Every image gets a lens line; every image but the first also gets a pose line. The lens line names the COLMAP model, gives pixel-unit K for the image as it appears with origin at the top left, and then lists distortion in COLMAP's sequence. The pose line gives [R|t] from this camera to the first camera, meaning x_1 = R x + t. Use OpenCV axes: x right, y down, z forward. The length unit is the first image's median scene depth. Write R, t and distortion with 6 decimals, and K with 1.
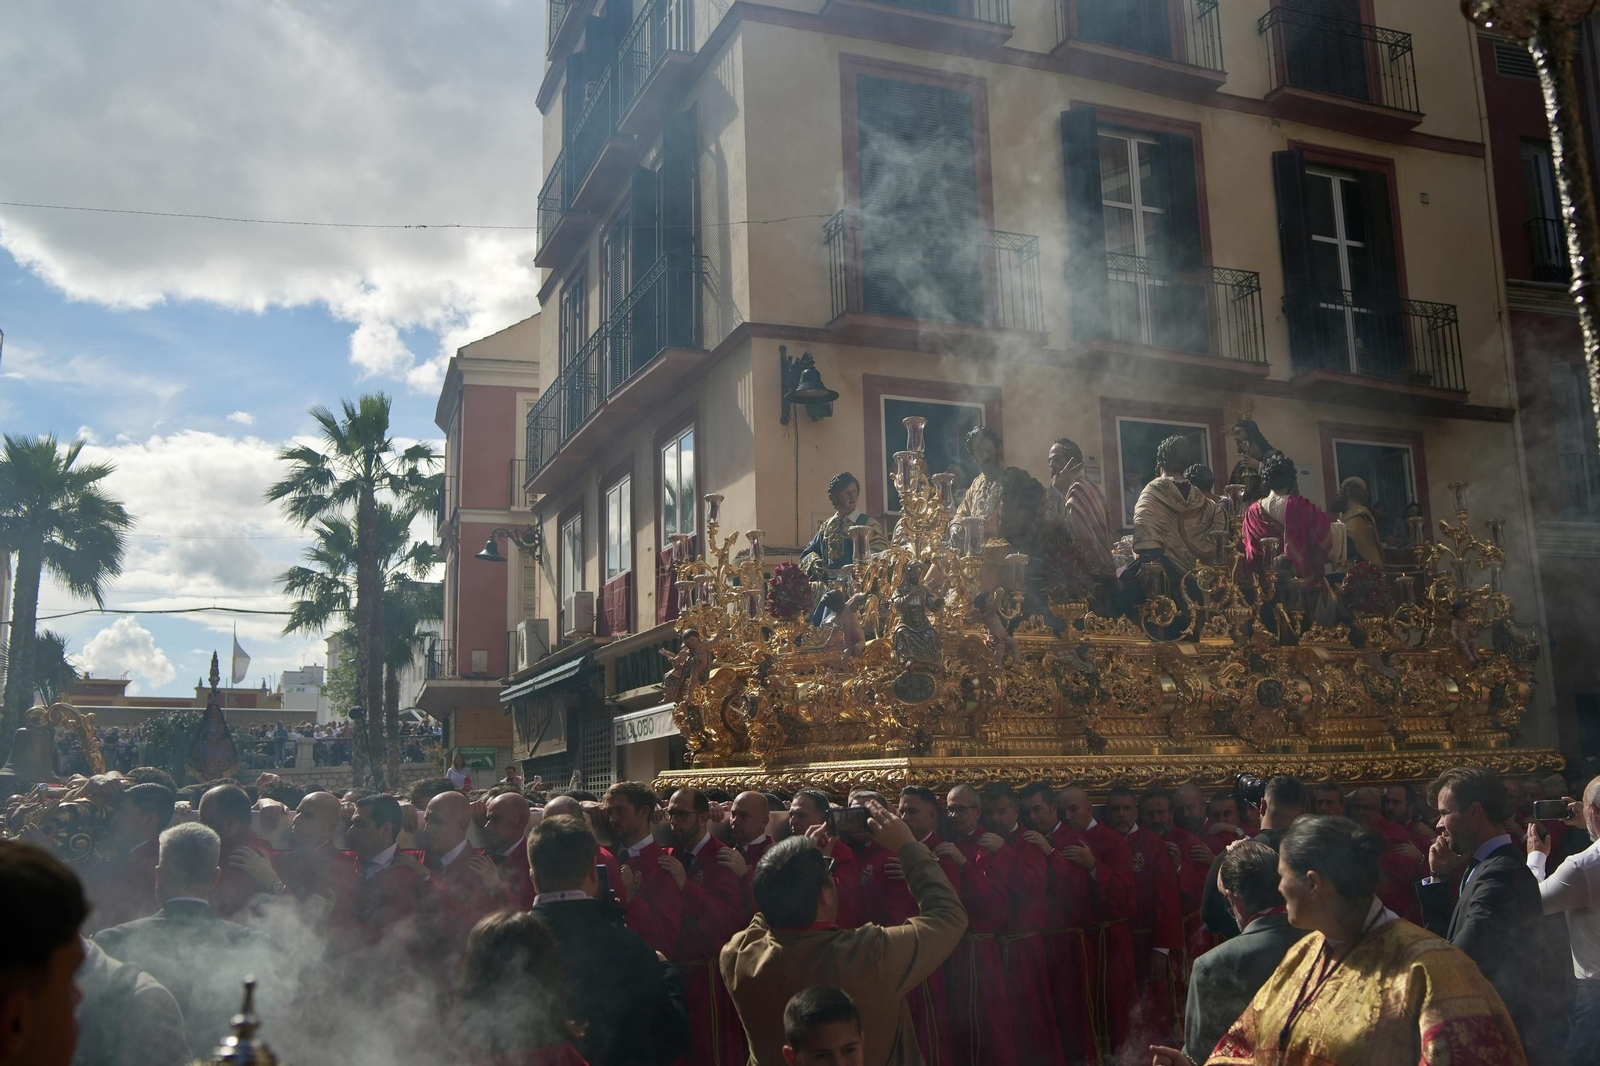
lens RADIAL K [[1505.6, 0, 795.4], [0, 1505.6, 520.5], [0, 0, 1]] dist [-0.050534, 0.000000]
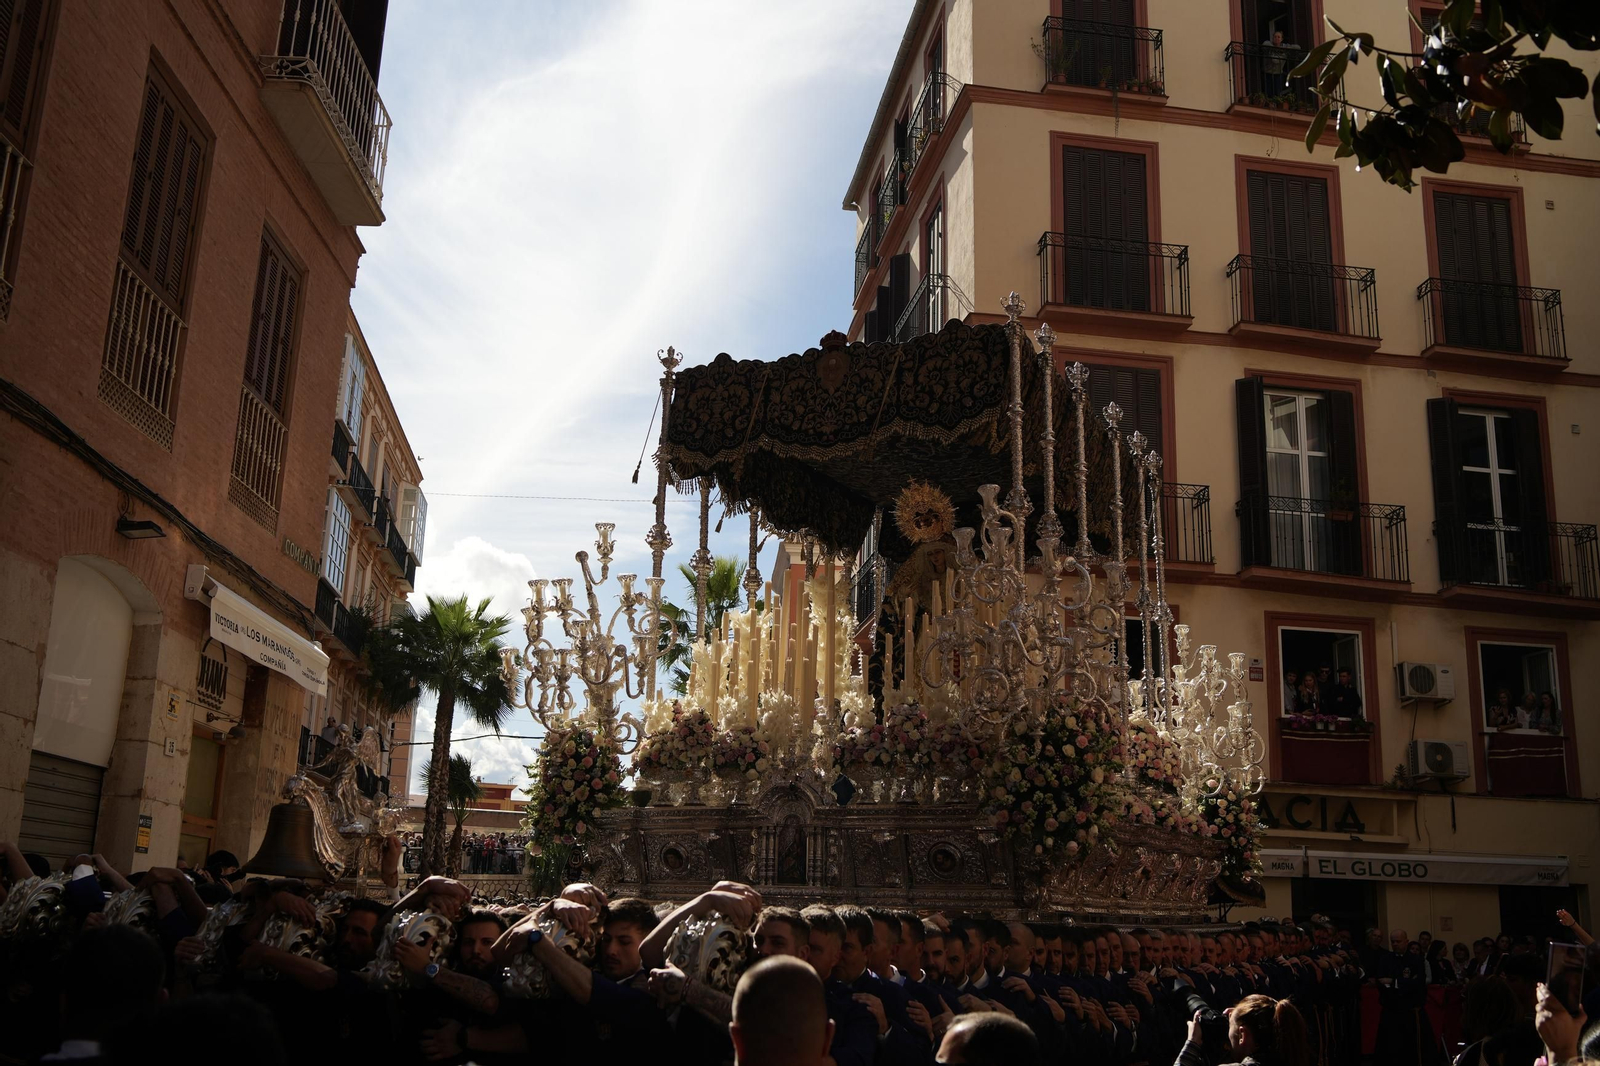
lens RADIAL K [[1505.6, 0, 795.1], [0, 1505.6, 519.5], [0, 0, 1]] dist [-0.050534, 0.000000]
pose [[0.973266, -0.004047, -0.229646, 0.097795], [-0.012762, 0.997347, -0.071663, -0.056900], [0.229327, 0.072678, 0.970632, -0.273971]]
